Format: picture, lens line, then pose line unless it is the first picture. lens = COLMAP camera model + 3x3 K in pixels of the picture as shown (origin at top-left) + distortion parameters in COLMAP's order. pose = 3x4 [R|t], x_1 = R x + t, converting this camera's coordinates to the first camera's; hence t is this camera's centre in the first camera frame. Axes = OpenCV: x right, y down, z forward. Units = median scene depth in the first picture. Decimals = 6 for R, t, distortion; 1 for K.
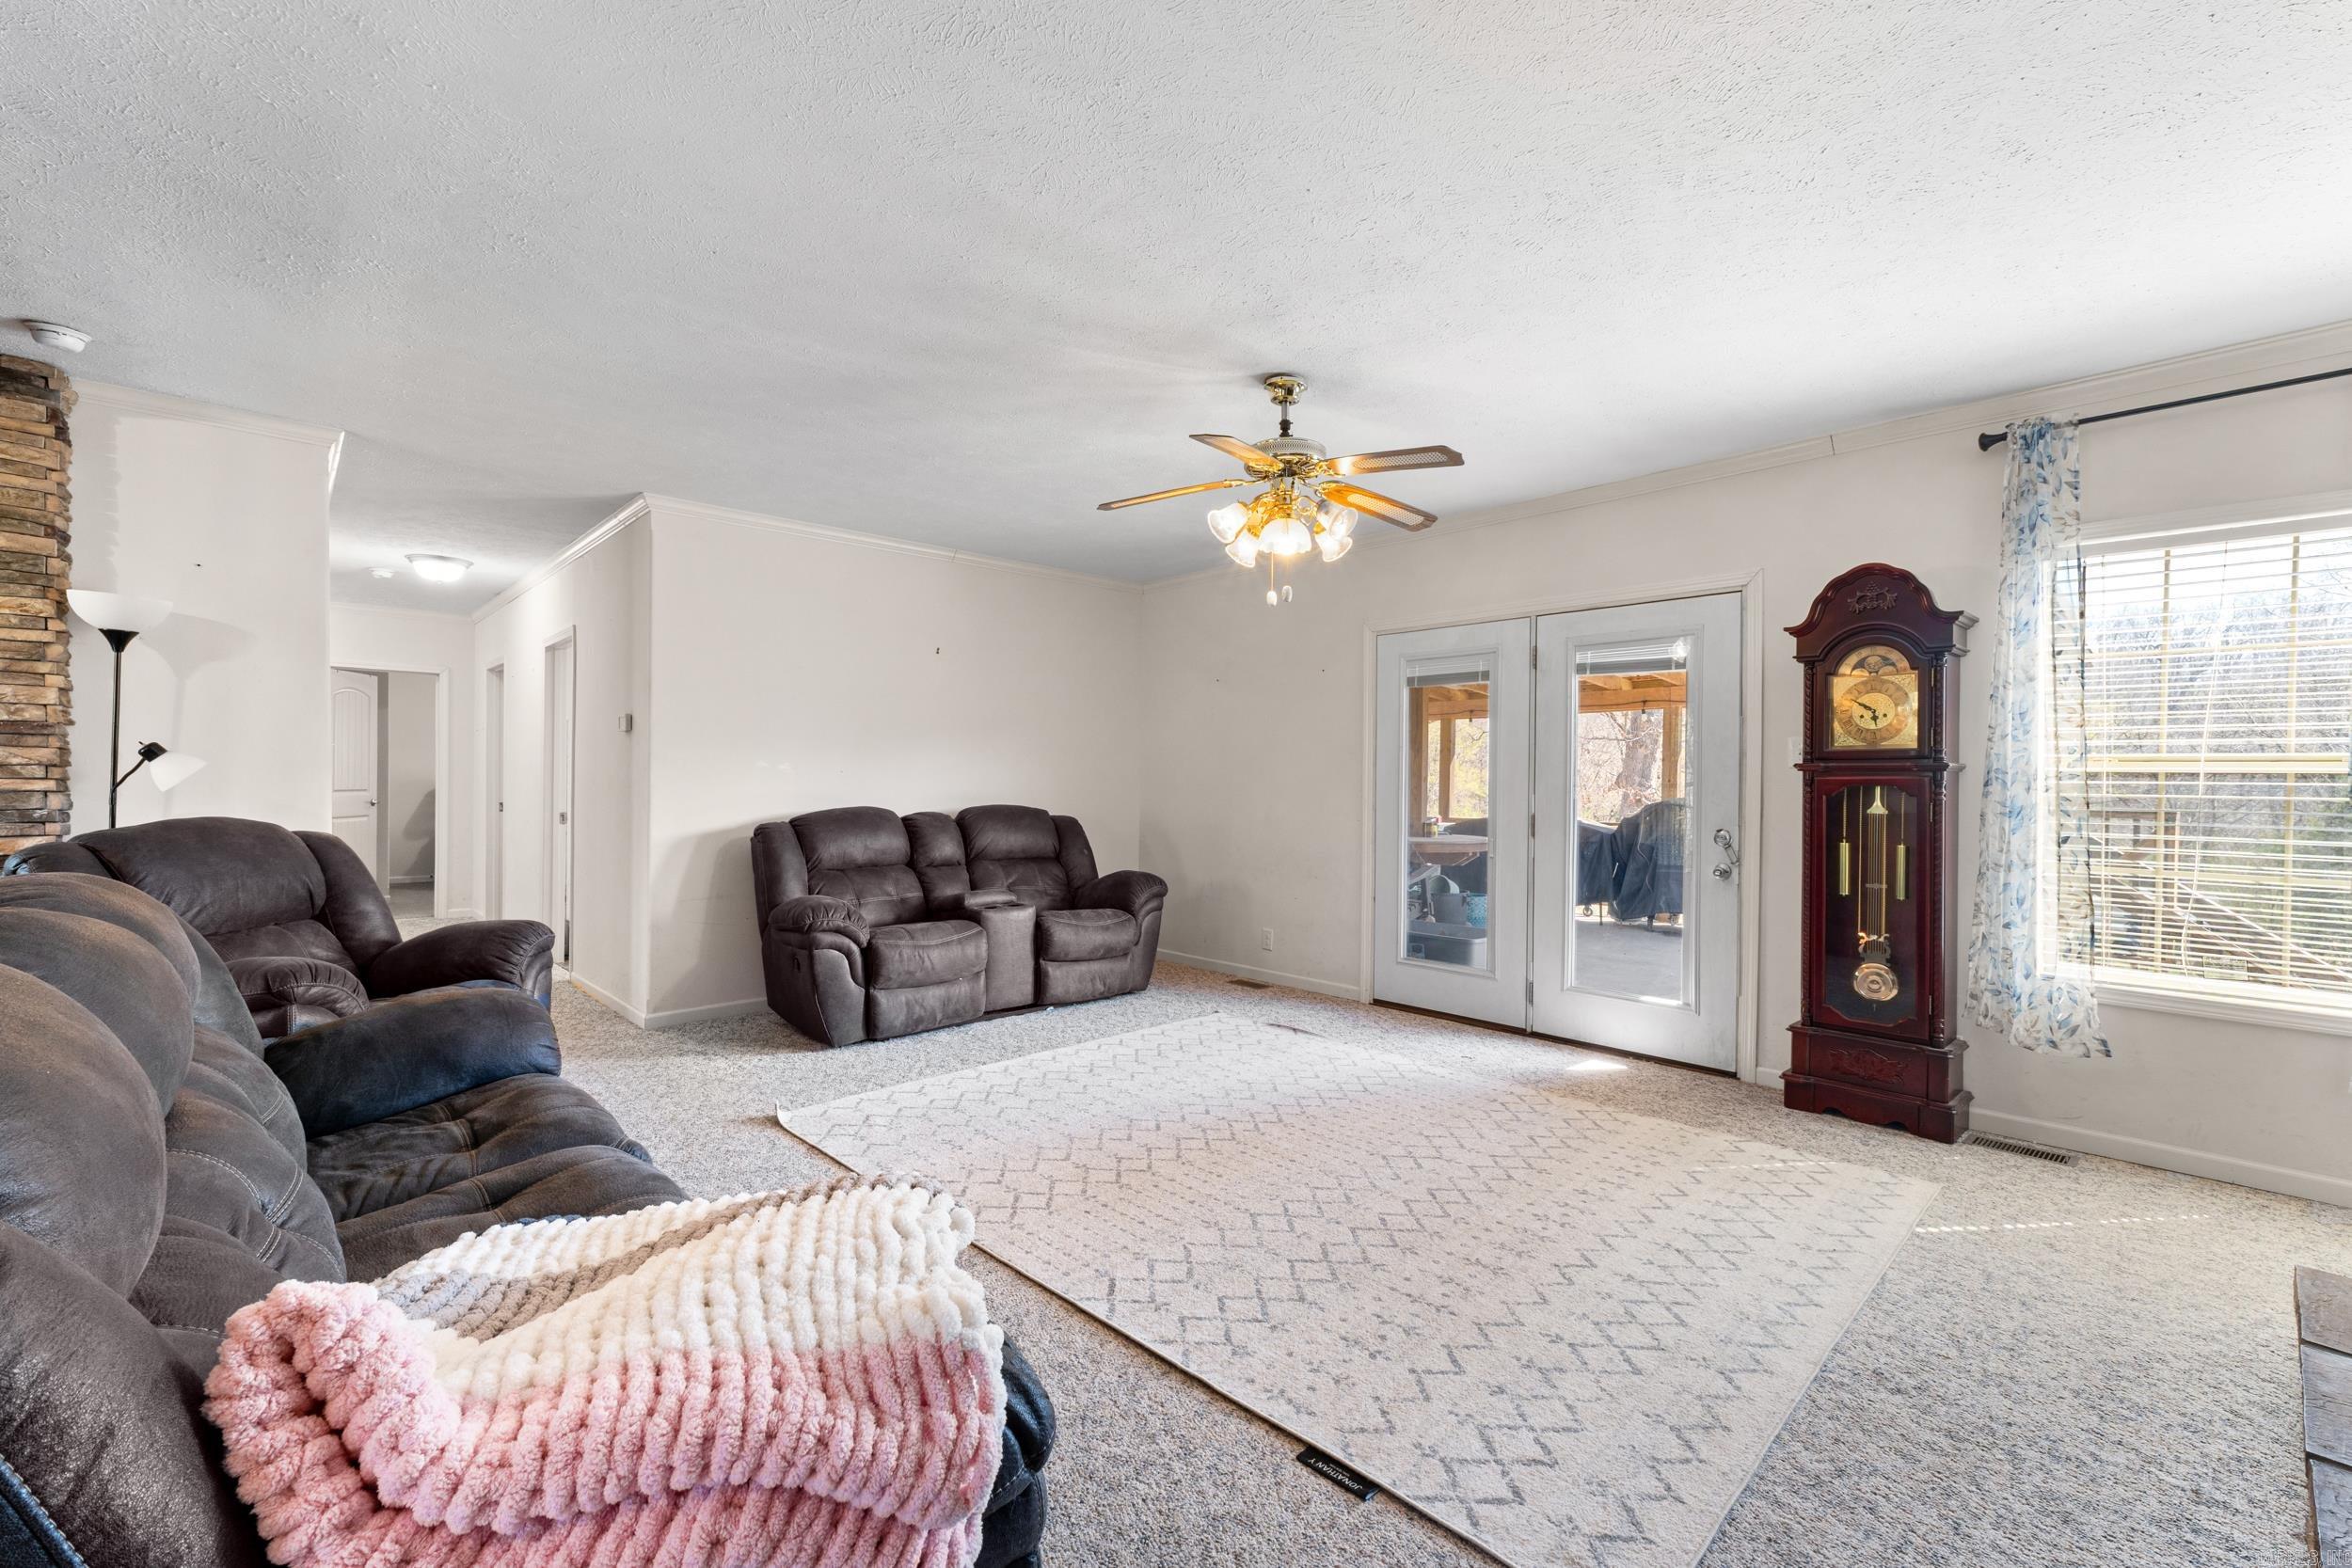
lens RADIAL K [[992.7, 0, 1176.0], [0, 992.7, 784.0], [0, 0, 1]] dist [-0.000998, 0.000135]
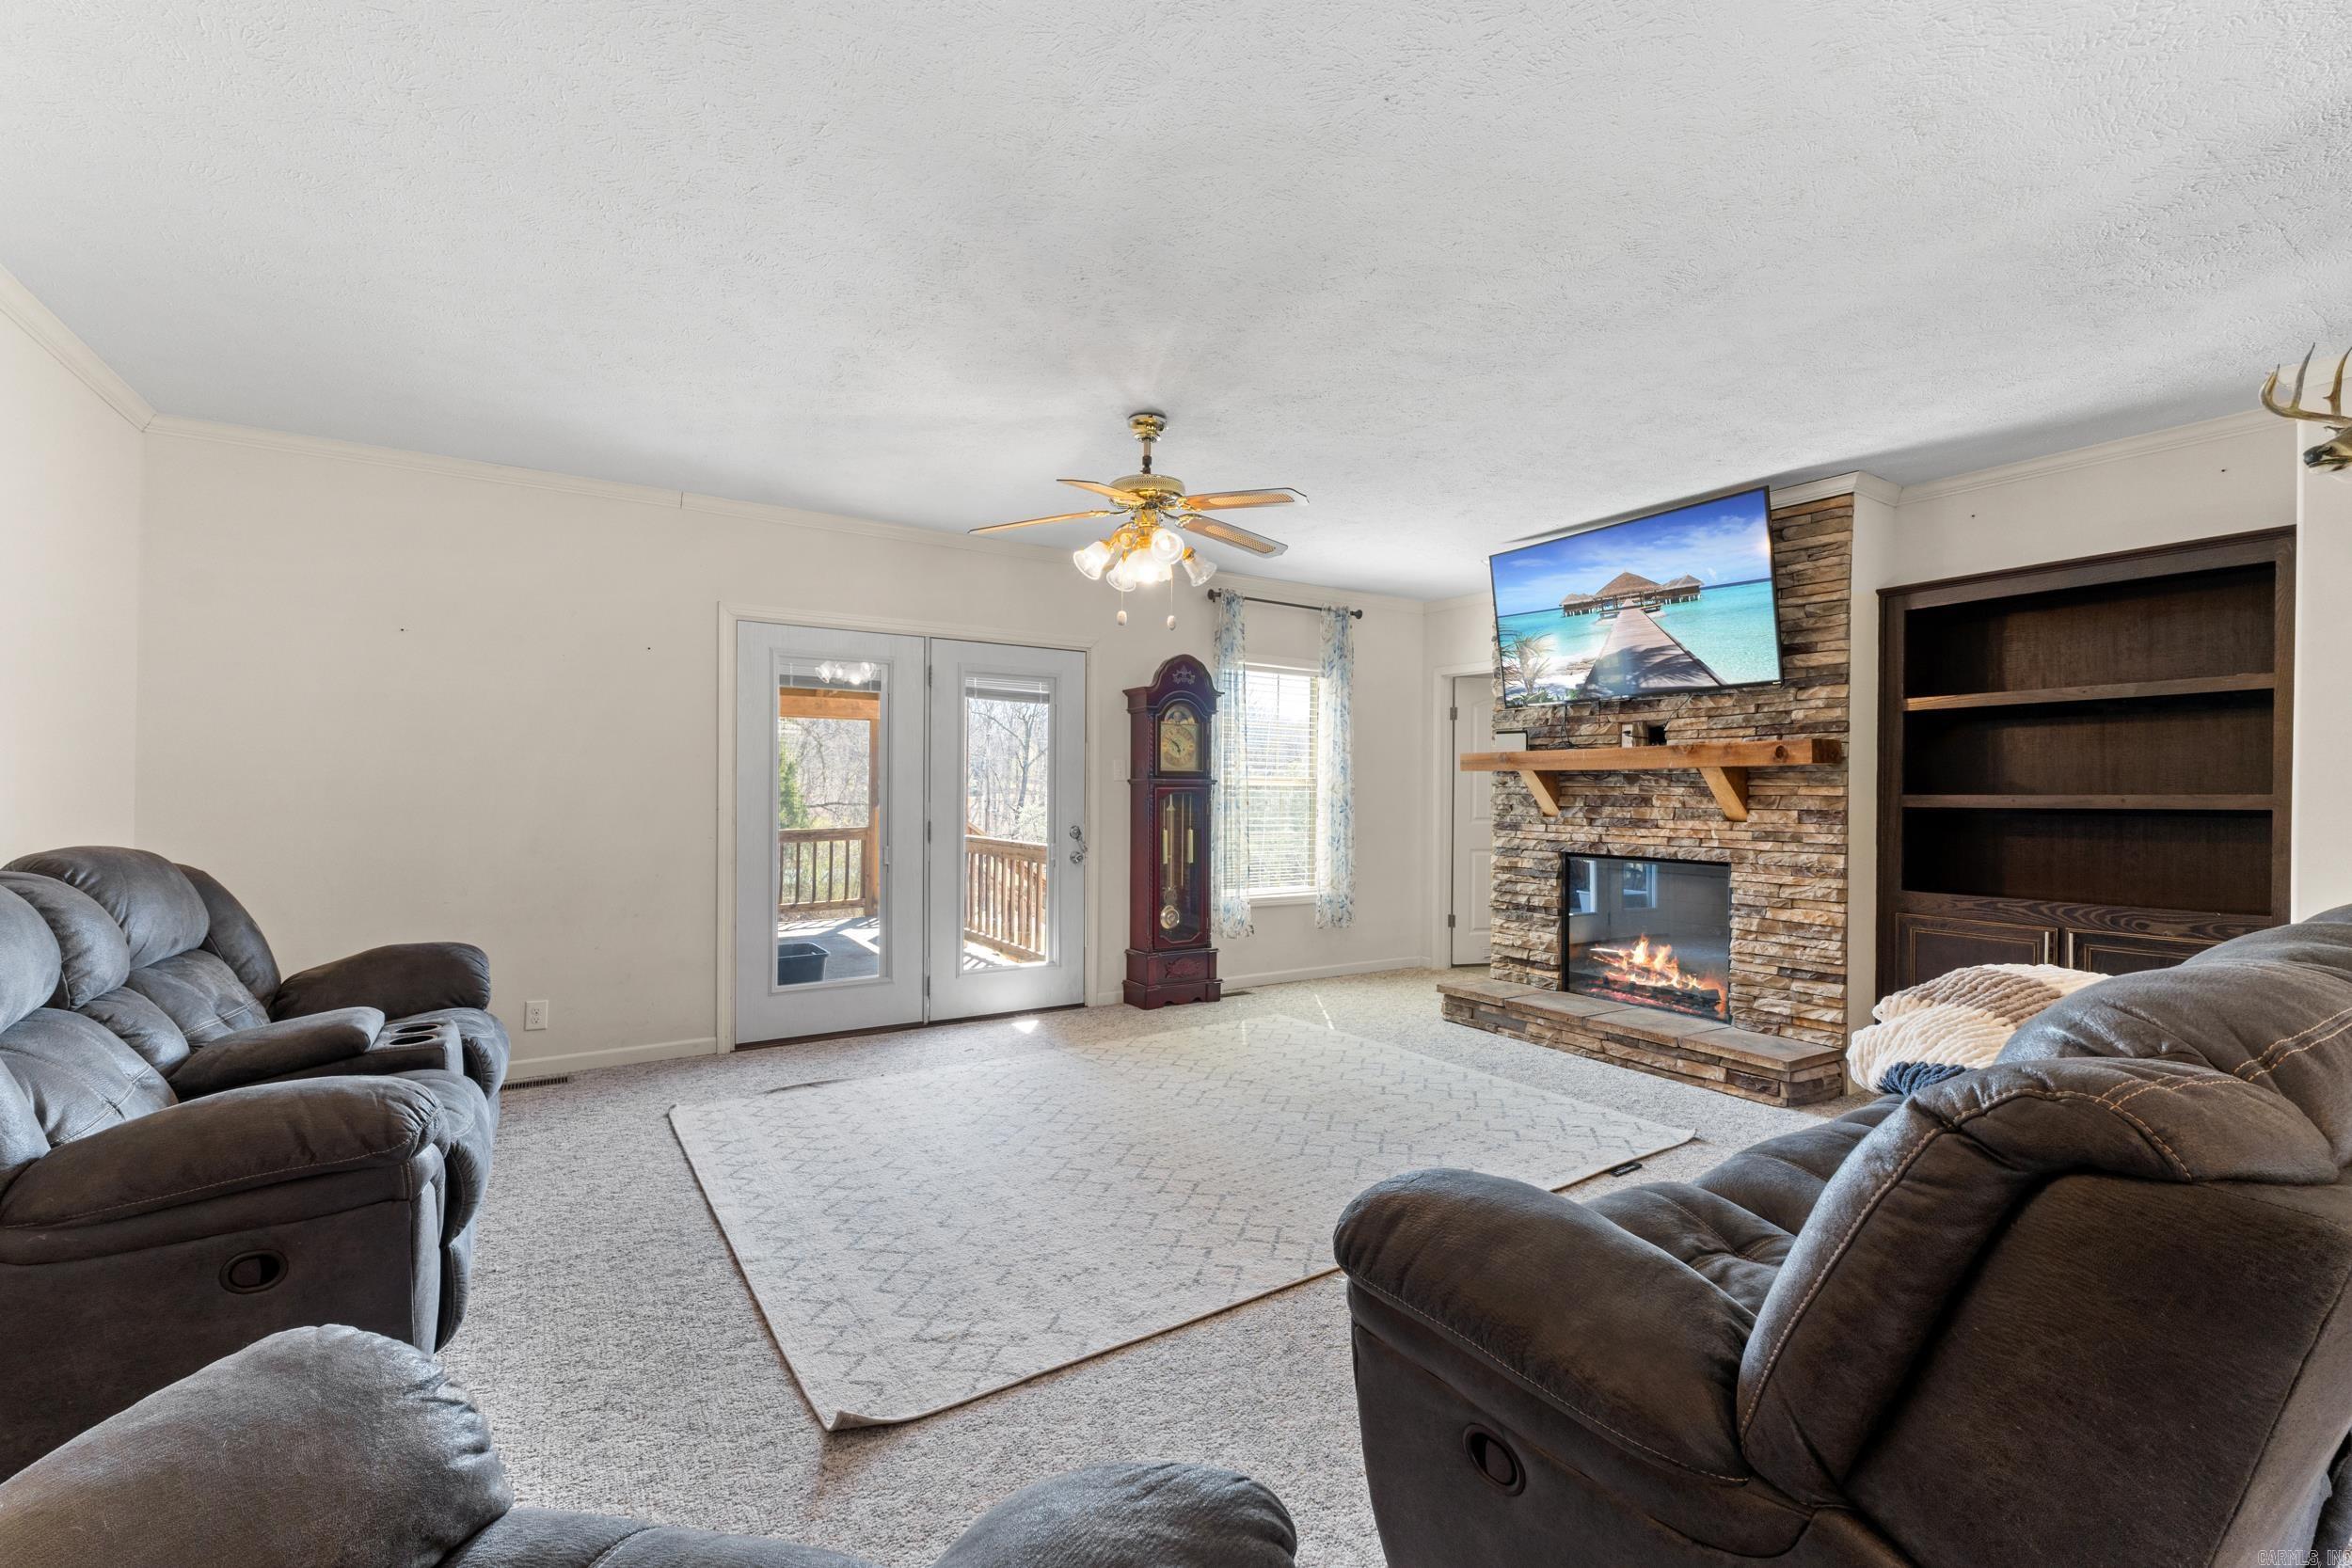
lens RADIAL K [[992.7, 0, 1176.0], [0, 992.7, 784.0], [0, 0, 1]] dist [-0.000998, 0.000135]
pose [[0.176899, 0.004311, 0.984219, -0.887524], [0.000309, 0.999990, -0.004435, -0.006007], [-0.984229, 0.001089, 0.176896, 0.735599]]
